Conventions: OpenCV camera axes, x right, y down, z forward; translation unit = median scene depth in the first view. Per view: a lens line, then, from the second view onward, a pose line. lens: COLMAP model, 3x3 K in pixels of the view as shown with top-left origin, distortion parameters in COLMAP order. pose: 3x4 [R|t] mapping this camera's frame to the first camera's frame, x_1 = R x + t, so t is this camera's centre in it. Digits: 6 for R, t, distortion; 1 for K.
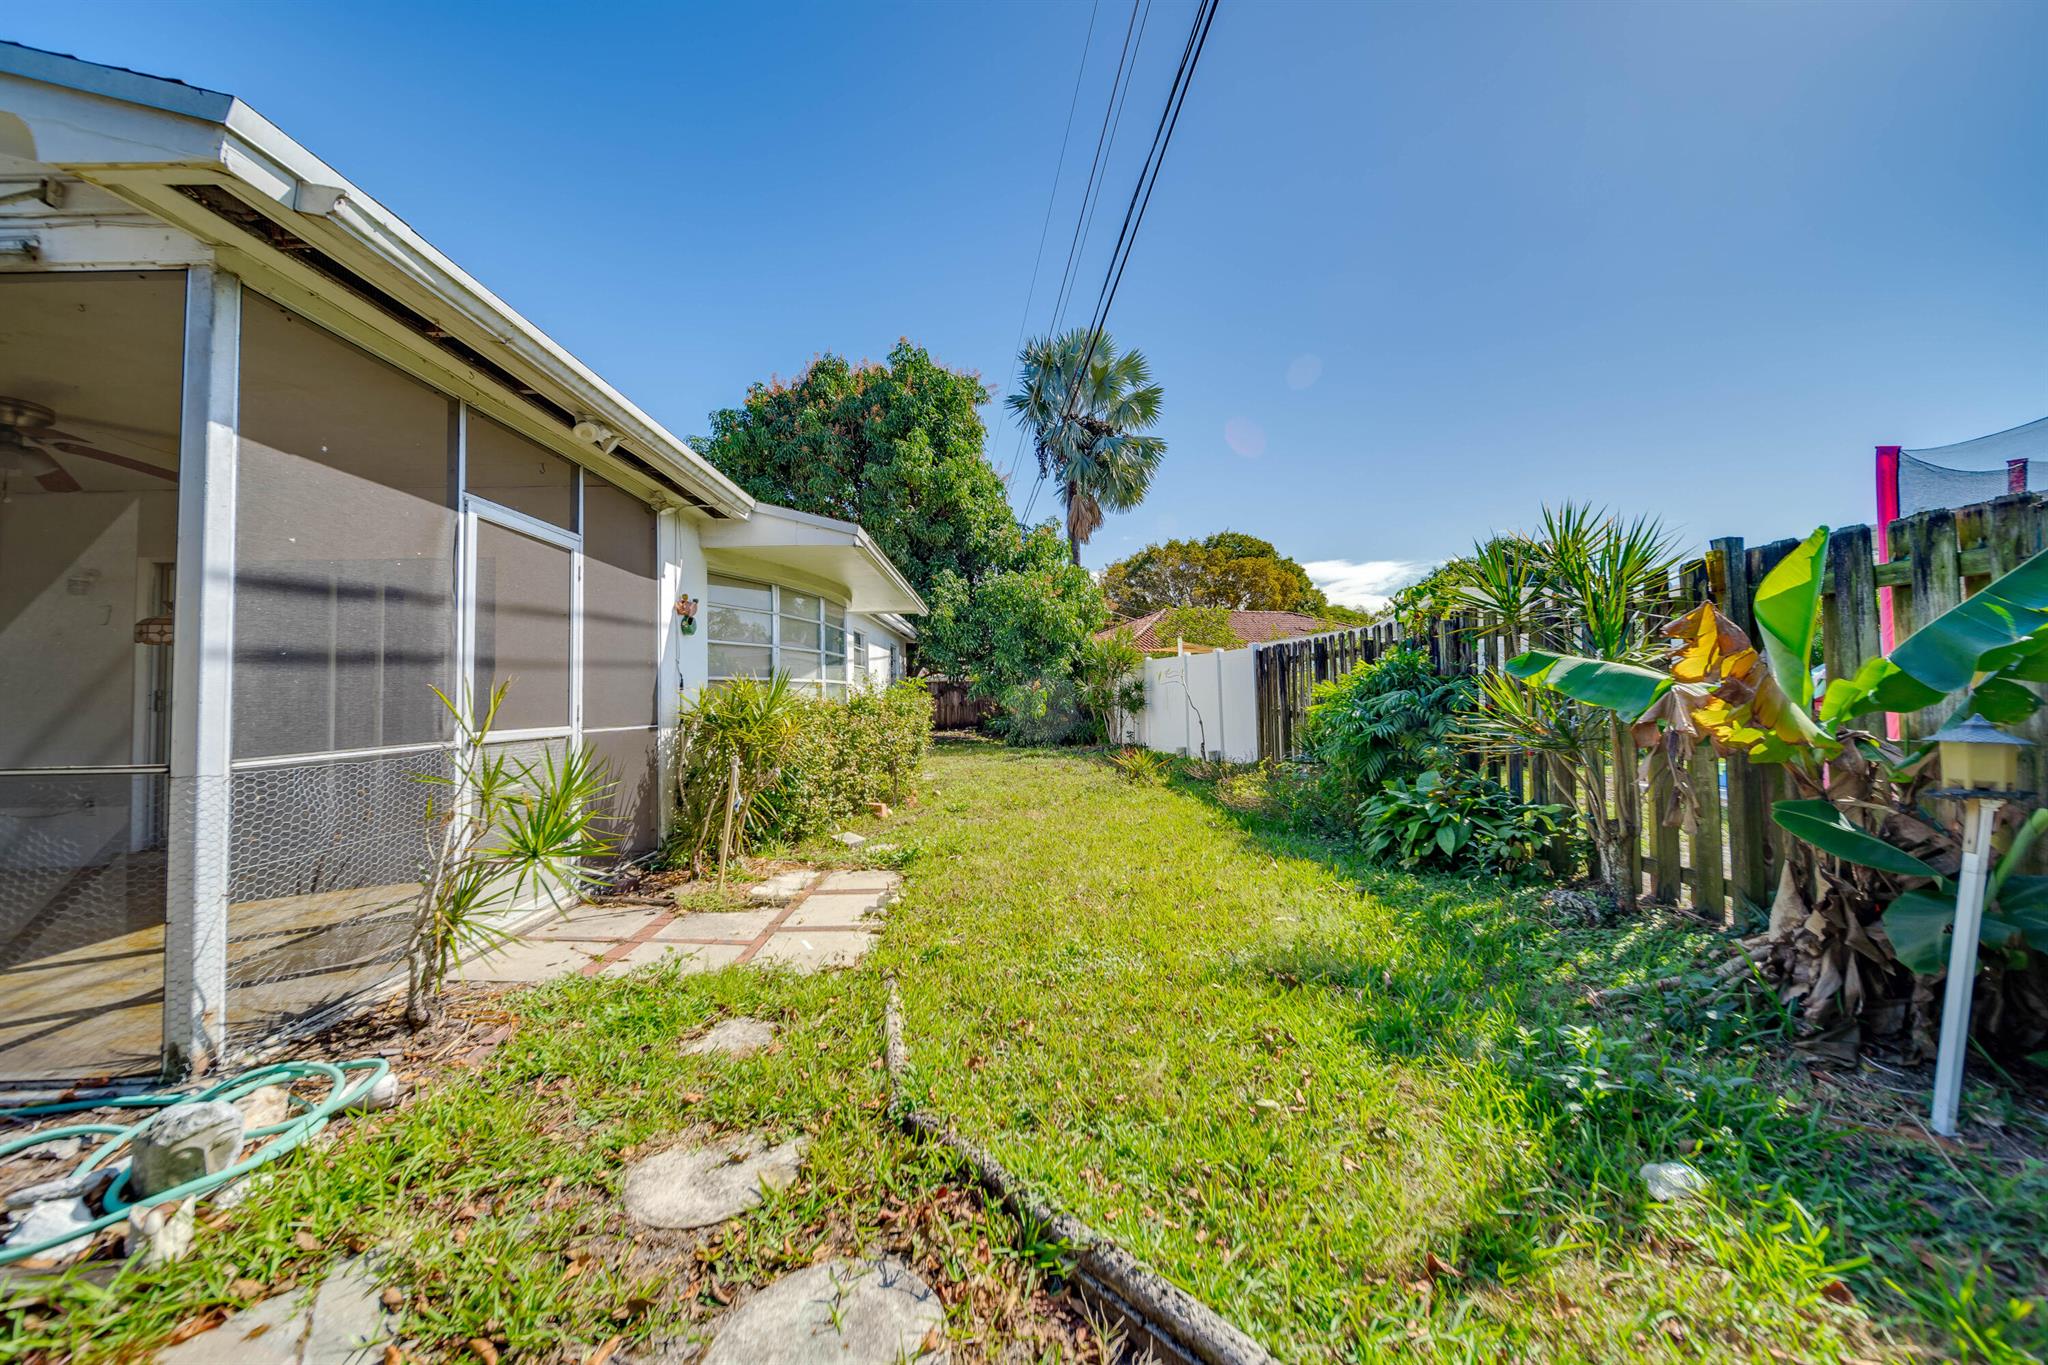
lens RADIAL K [[746.5, 0, 1024.3], [0, 746.5, 656.5], [0, 0, 1]] dist [-0.007694, -0.000193]
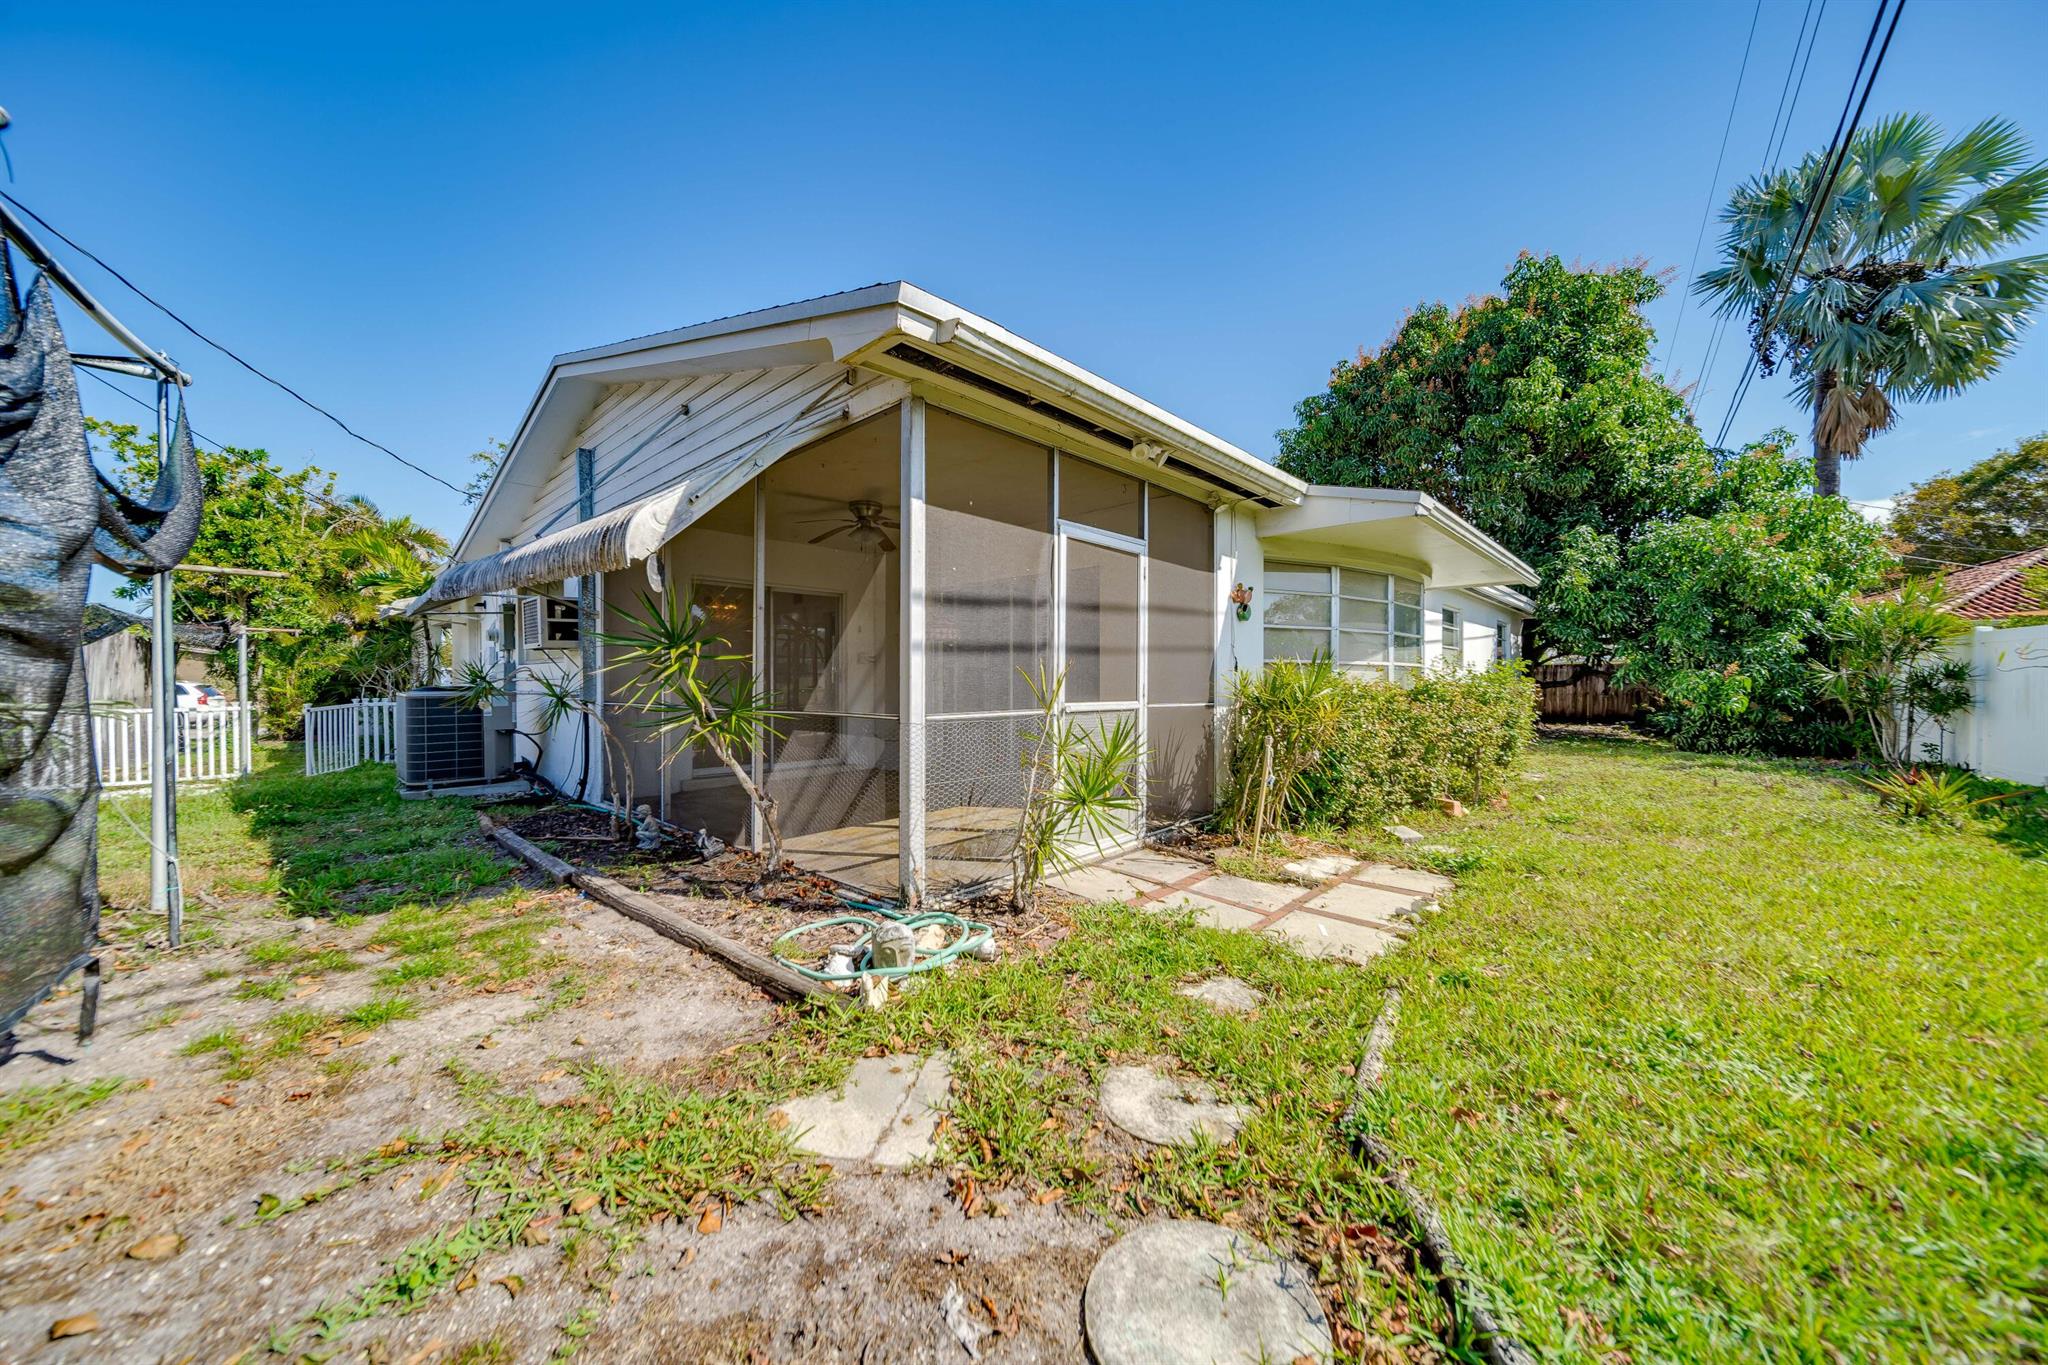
lens RADIAL K [[715.4, 0, 1013.9], [0, 715.4, 680.8], [0, 0, 1]] dist [-0.006909, -0.000382]
pose [[0.695979, 0.020497, -0.717769, 0.111818], [0.021642, 0.998540, 0.049500, -0.001485], [0.717735, -0.049985, 0.694519, 0.067011]]
